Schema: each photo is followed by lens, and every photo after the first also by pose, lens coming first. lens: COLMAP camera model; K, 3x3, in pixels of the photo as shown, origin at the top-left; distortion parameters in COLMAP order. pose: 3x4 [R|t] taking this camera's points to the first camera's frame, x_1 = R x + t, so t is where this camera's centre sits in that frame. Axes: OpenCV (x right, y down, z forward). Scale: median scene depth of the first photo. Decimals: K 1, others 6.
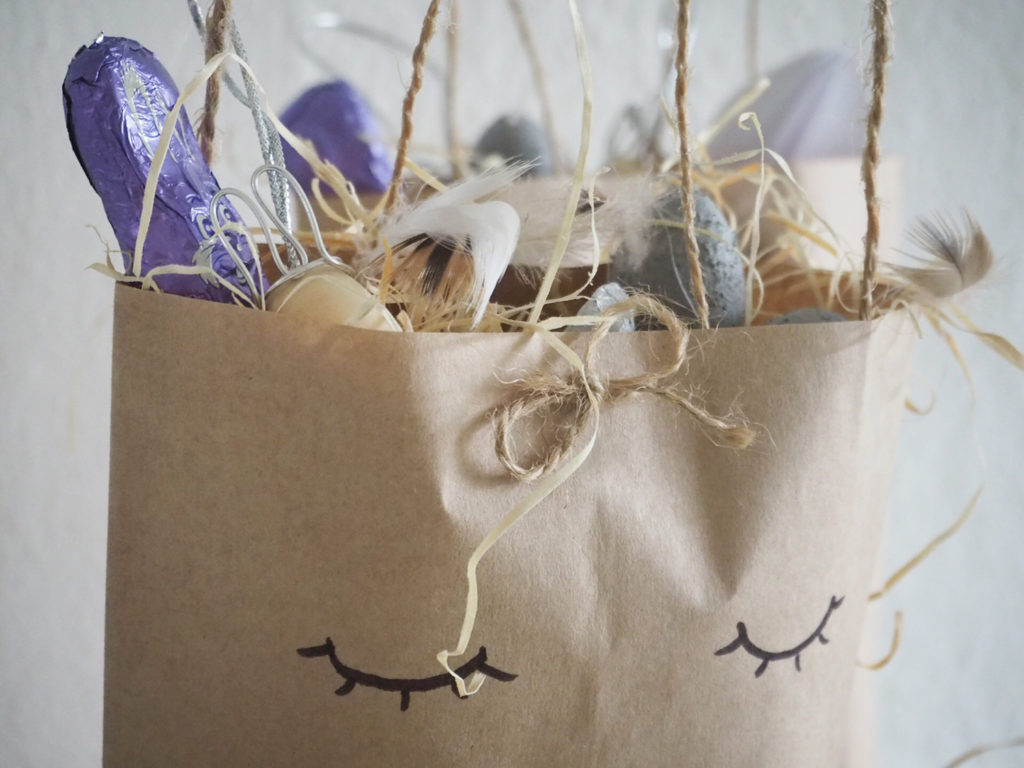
lens RADIAL K [[2640.2, 0, 509.0], [0, 2640.2, 388.5], [0, 0, 1]] dist [-0.018934, 0.000000]
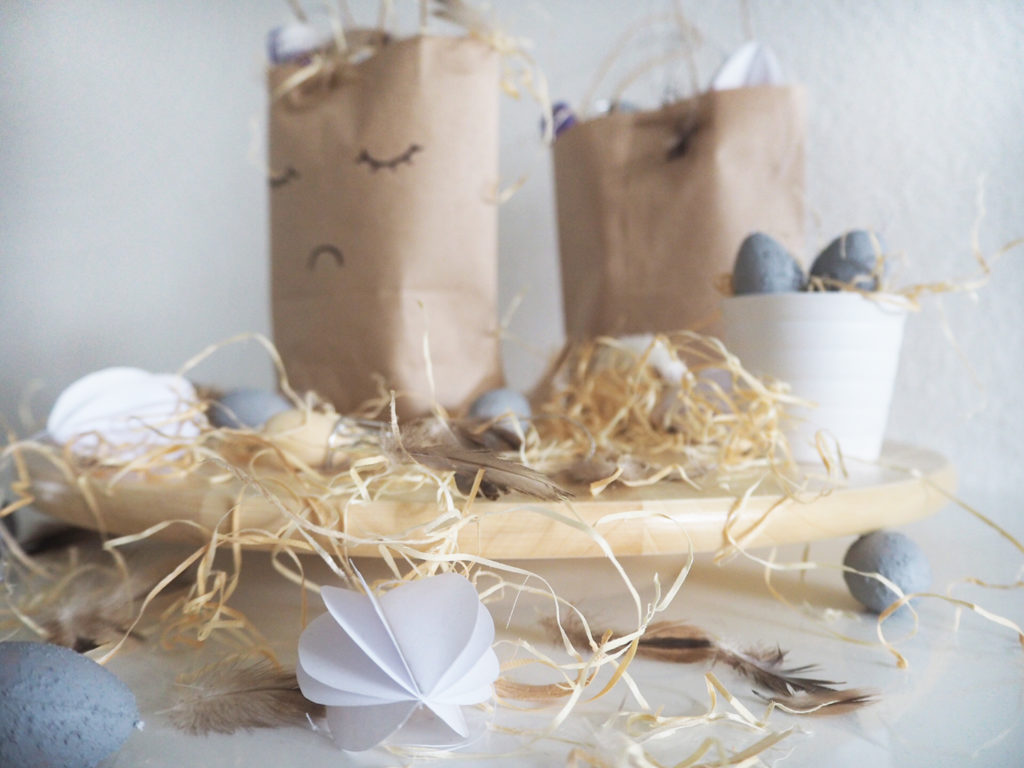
lens RADIAL K [[878.3, 0, 493.5], [0, 878.3, 381.8], [0, 0, 1]] dist [-0.026360, -0.033492]
pose [[0.497510, -0.061370, -0.865285, 0.935115], [-0.153409, 0.975547, -0.157395, 0.449567], [0.853786, 0.211048, 0.475930, 0.751588]]
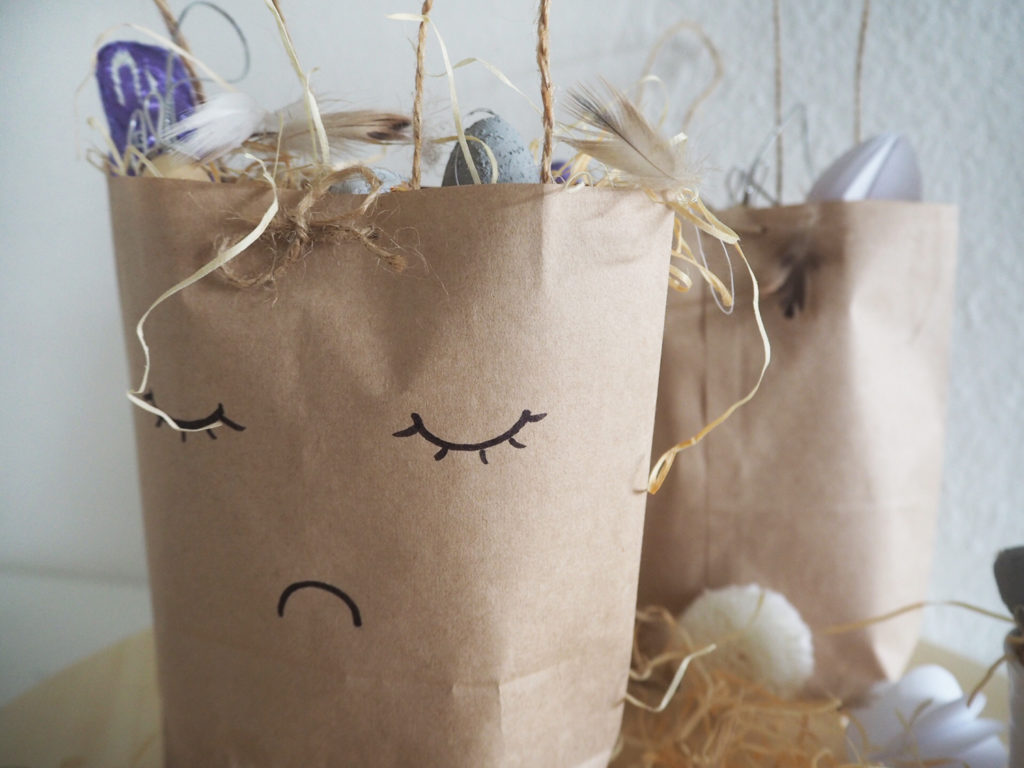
lens RADIAL K [[878.3, 0, 498.9], [0, 878.3, 384.2], [0, 0, 1]] dist [-0.026360, -0.033492]
pose [[0.769752, 0.048781, -0.636476, 0.401632], [-0.097757, 0.994323, -0.042020, 0.090199], [0.630813, 0.094565, 0.770151, 0.706645]]
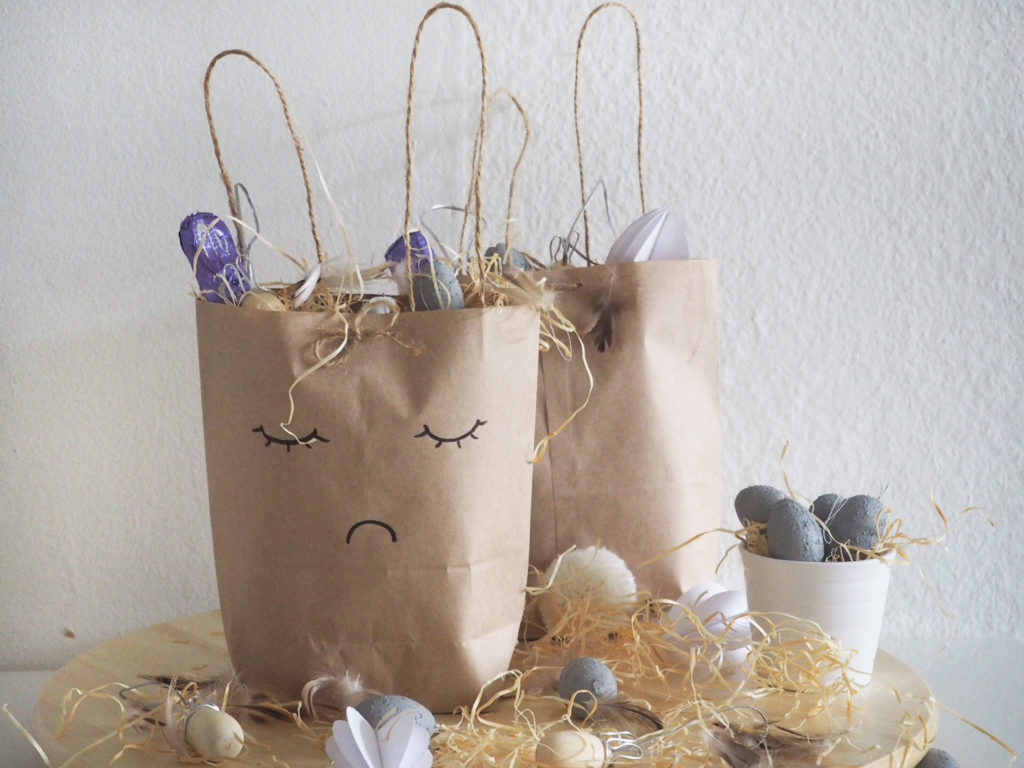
lens RADIAL K [[2640.2, 0, 458.5], [0, 2640.2, 378.7], [0, 0, 1]] dist [-0.018934, 0.000000]
pose [[0.906708, -0.026017, -0.420955, 1.231121], [-0.010405, 0.996412, -0.083994, 0.265635], [0.421630, 0.080537, 0.903184, -1.350908]]
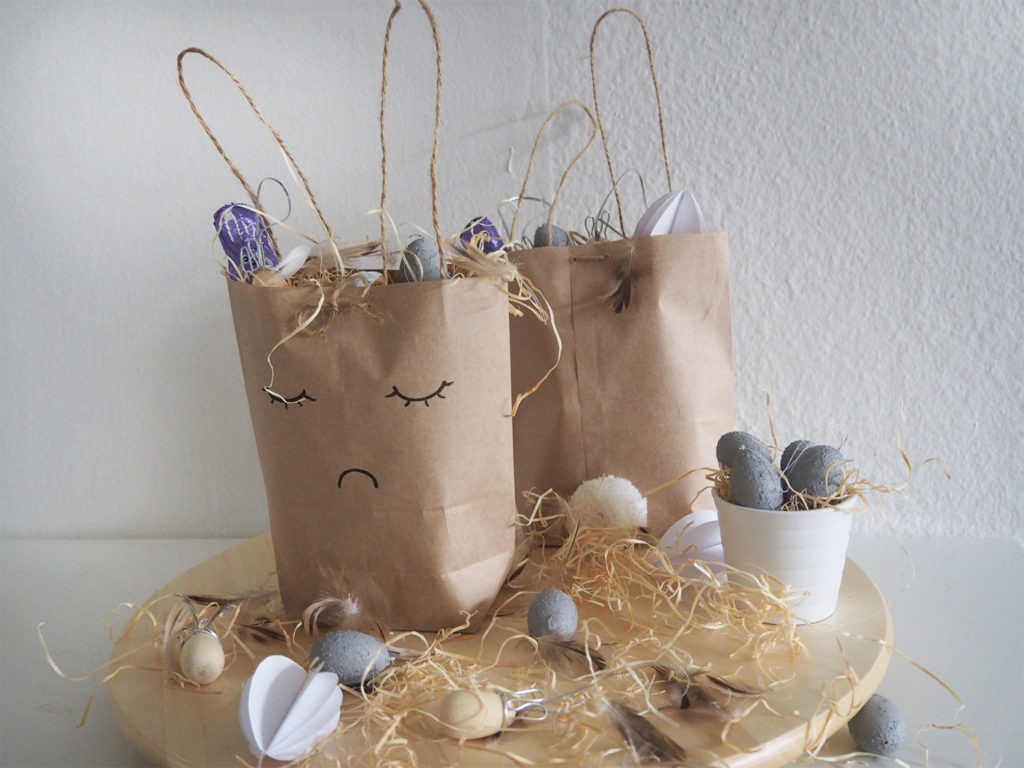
lens RADIAL K [[1164.7, 0, 508.0], [0, 1164.7, 401.0], [0, 0, 1]] dist [0.005245, 0.000000]
pose [[0.756520, 0.015825, -0.653779, 1.037229], [-0.018491, 0.999825, 0.002805, 0.100783], [0.653709, 0.009966, 0.756681, 0.119117]]
